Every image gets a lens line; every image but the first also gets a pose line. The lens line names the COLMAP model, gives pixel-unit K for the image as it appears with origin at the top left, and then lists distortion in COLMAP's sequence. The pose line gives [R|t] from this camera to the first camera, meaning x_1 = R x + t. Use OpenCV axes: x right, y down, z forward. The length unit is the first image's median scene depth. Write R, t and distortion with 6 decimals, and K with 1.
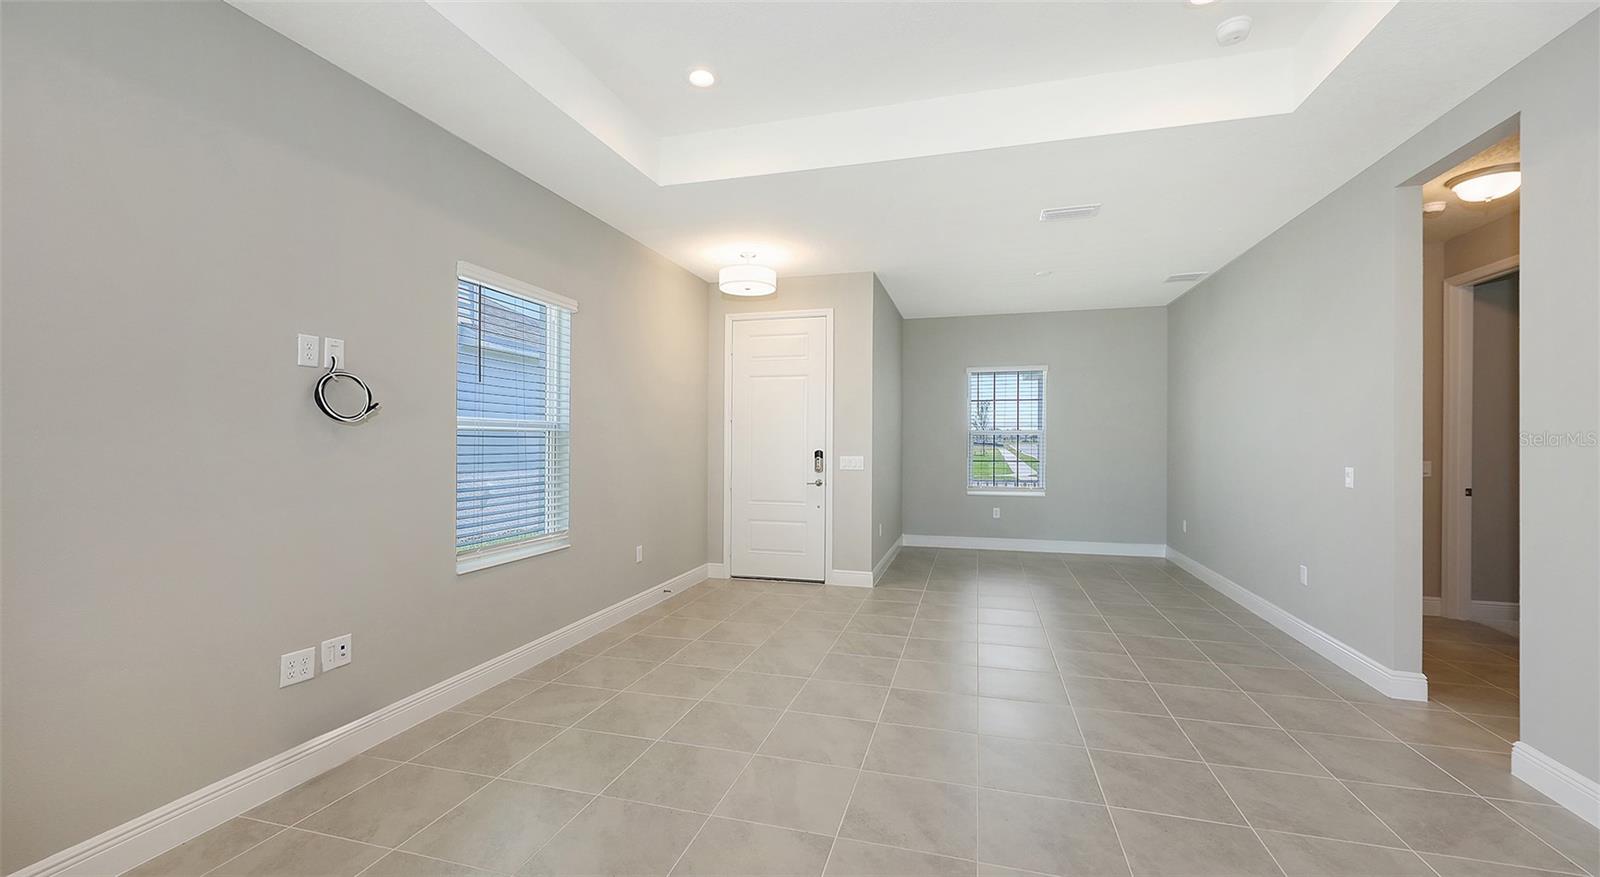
lens RADIAL K [[638.6, 0, 771.6], [0, 638.6, 441.9], [0, 0, 1]] dist [0.003164, 0.000346]
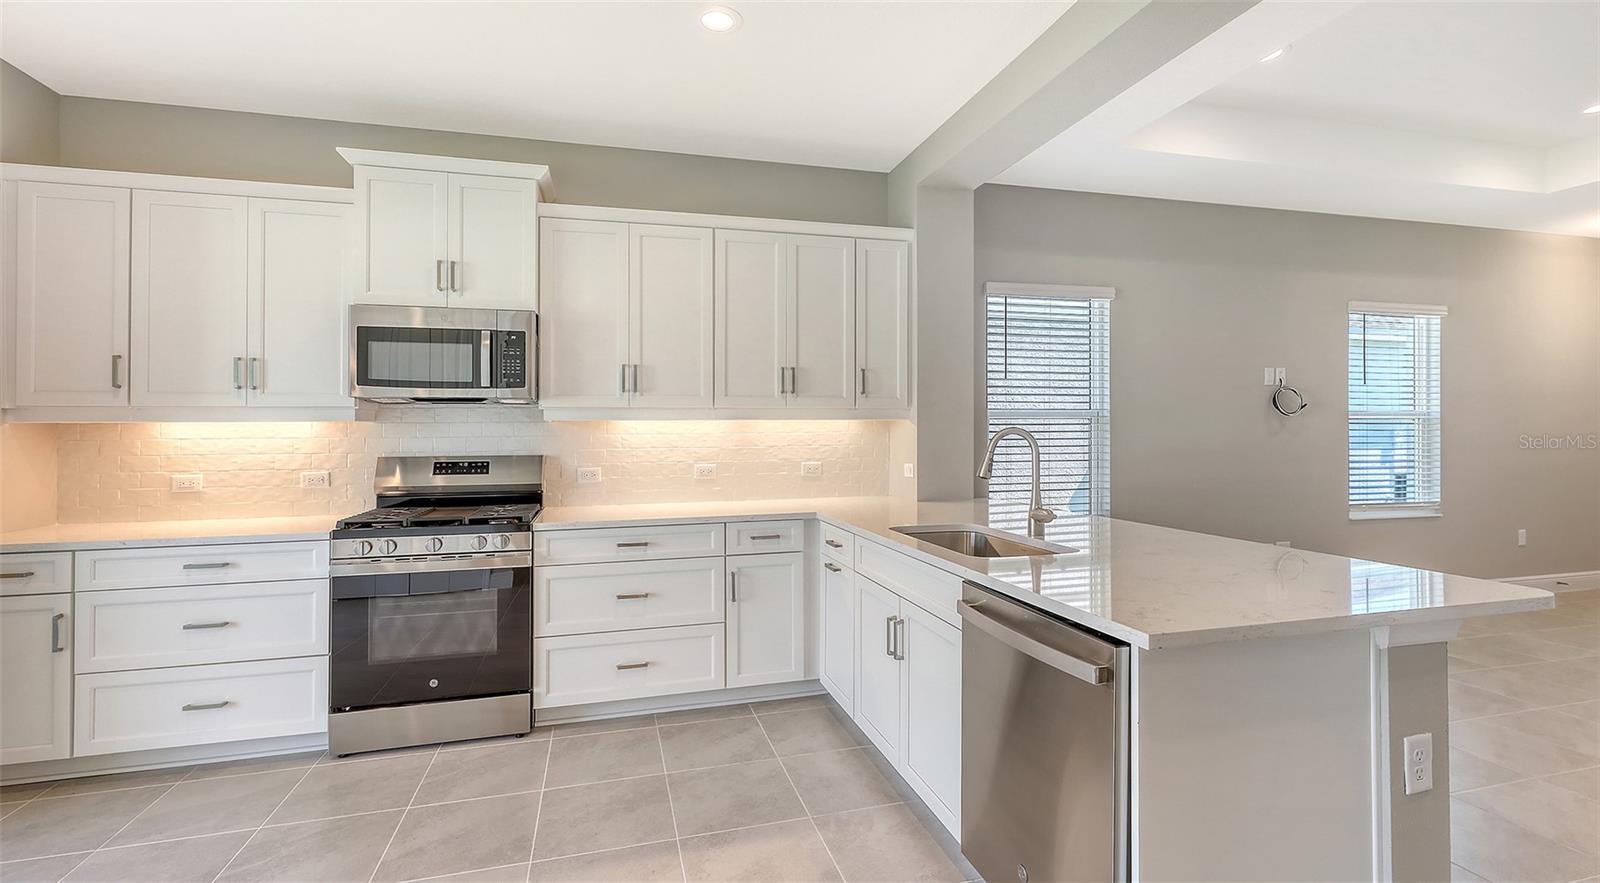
lens RADIAL K [[718.1, 0, 801.7], [0, 718.1, 430.2], [0, 0, 1]] dist [0.000390, 0.000292]
pose [[0.556935, -0.008717, -0.830511, 0.162307], [0.005224, 0.999962, -0.006992, 0.011160], [0.830540, -0.000444, 0.556959, -0.907902]]
